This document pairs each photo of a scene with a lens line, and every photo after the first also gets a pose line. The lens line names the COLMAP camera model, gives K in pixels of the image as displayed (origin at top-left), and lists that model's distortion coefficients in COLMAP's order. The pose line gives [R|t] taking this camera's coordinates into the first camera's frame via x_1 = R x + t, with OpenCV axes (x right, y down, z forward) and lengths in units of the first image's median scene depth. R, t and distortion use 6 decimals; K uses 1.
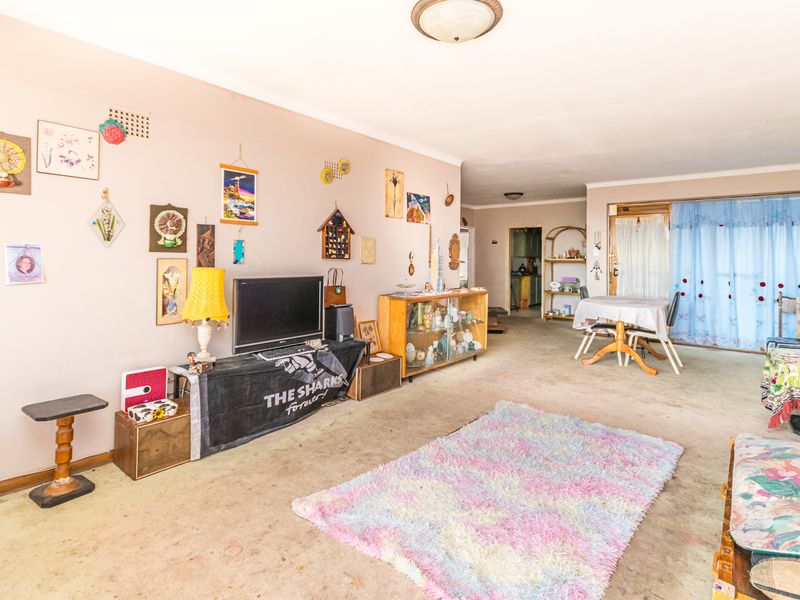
lens RADIAL K [[421.5, 0, 383.1], [0, 421.5, 247.4], [0, 0, 1]] dist [-0.001713, -0.000689]
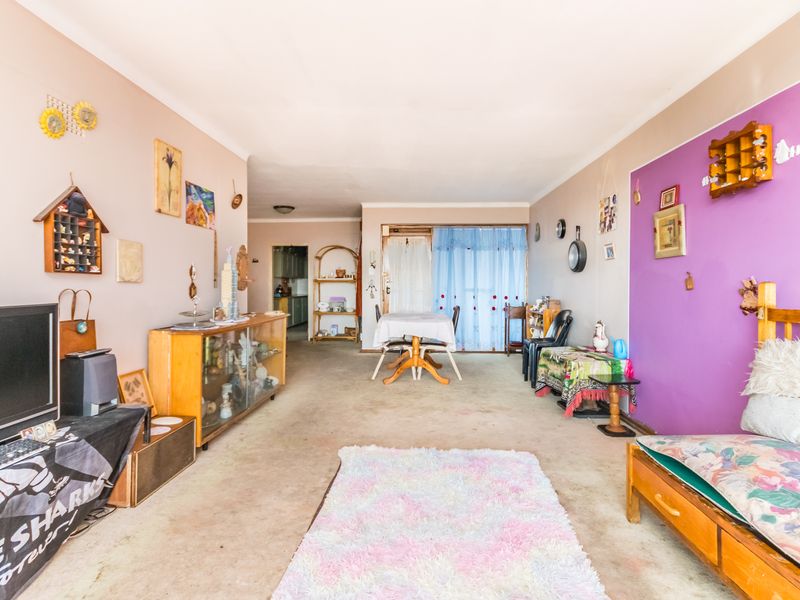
lens RADIAL K [[418.5, 0, 400.4], [0, 418.5, 283.5], [0, 0, 1]] dist [0.000498, -0.000450]
pose [[0.787993, -0.011137, 0.615583, -0.110141], [-0.008369, 0.999550, 0.028797, 0.020379], [-0.615627, -0.027843, 0.787546, 0.268966]]
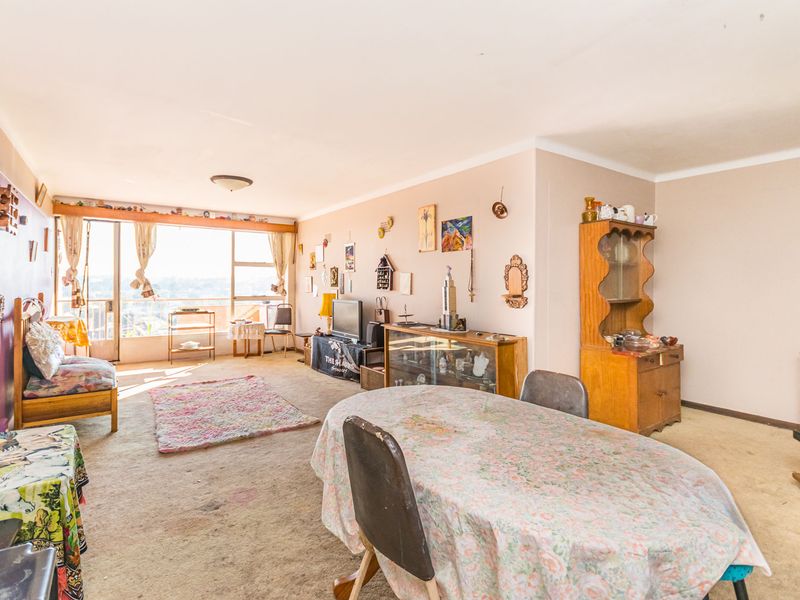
lens RADIAL K [[418.5, 0, 400.4], [0, 418.5, 283.5], [0, 0, 1]] dist [0.000498, -0.000450]
pose [[-0.232774, -0.011947, -0.972457, 1.195608], [0.023970, 0.999550, -0.018018, 0.029994], [0.972235, -0.027504, -0.232383, 1.337209]]
